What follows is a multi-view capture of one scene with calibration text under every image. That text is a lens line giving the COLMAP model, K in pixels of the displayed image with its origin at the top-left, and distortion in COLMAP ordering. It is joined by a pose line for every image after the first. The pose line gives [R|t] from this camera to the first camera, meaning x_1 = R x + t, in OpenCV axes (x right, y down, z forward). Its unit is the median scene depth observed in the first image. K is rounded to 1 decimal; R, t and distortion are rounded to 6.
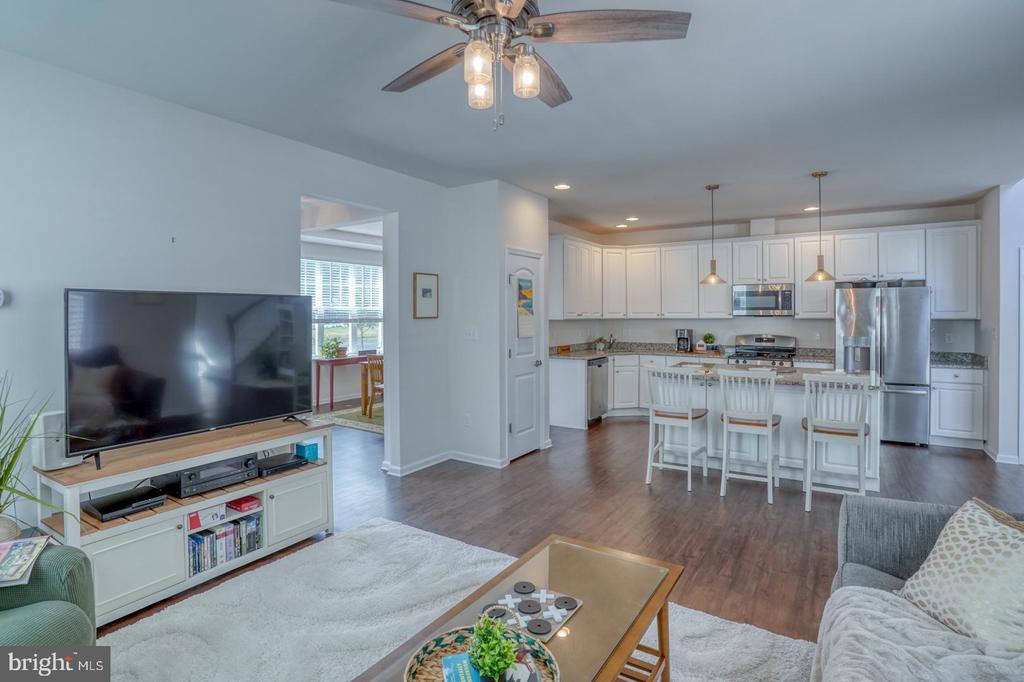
lens RADIAL K [[505.2, 0, 517.9], [0, 505.2, 334.9], [0, 0, 1]] dist [-0.054083, 0.000960]
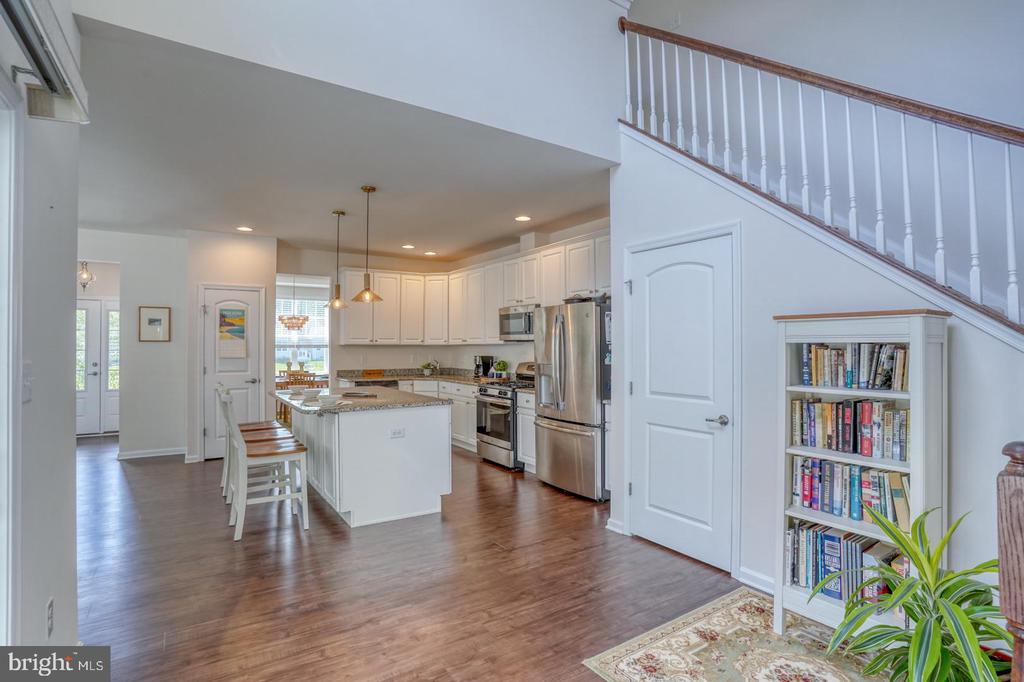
lens RADIAL K [[505.2, 0, 517.9], [0, 505.2, 334.9], [0, 0, 1]] dist [-0.054083, 0.000960]
pose [[0.907775, -0.005793, -0.419417, 0.854450], [-0.020472, 0.998101, -0.058095, 0.003757], [0.418957, 0.061324, 0.905933, 0.169183]]
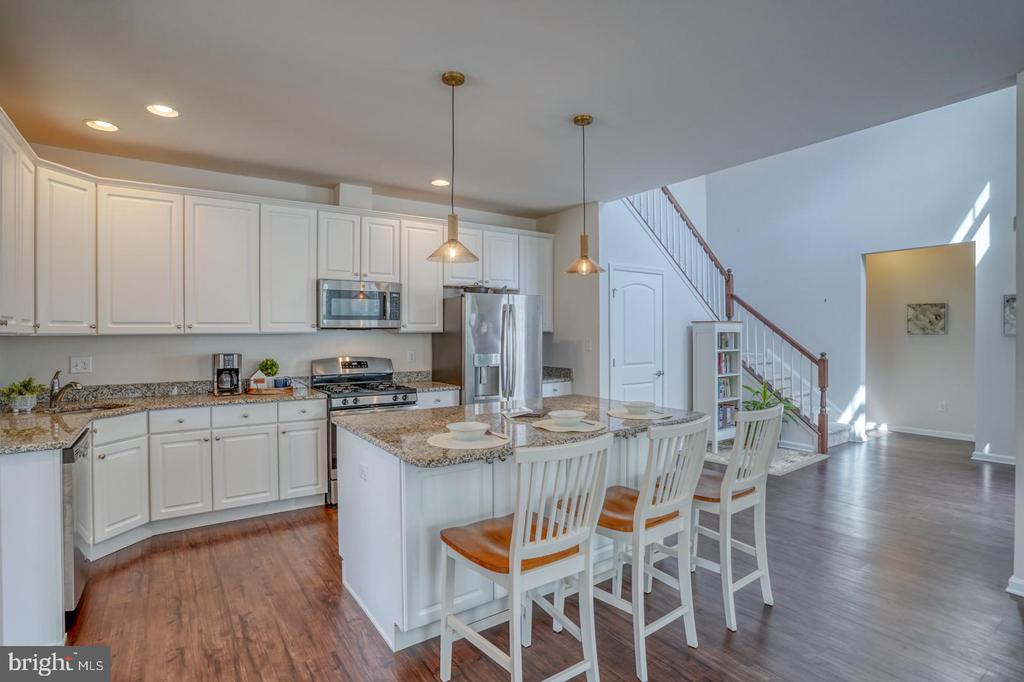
lens RADIAL K [[505.2, 0, 517.9], [0, 505.2, 334.9], [0, 0, 1]] dist [-0.054083, 0.000960]
pose [[0.382851, -0.005226, 0.923795, -0.047954], [0.038465, 0.999207, -0.010288, -0.014569], [-0.923009, 0.039473, 0.382749, 0.542915]]
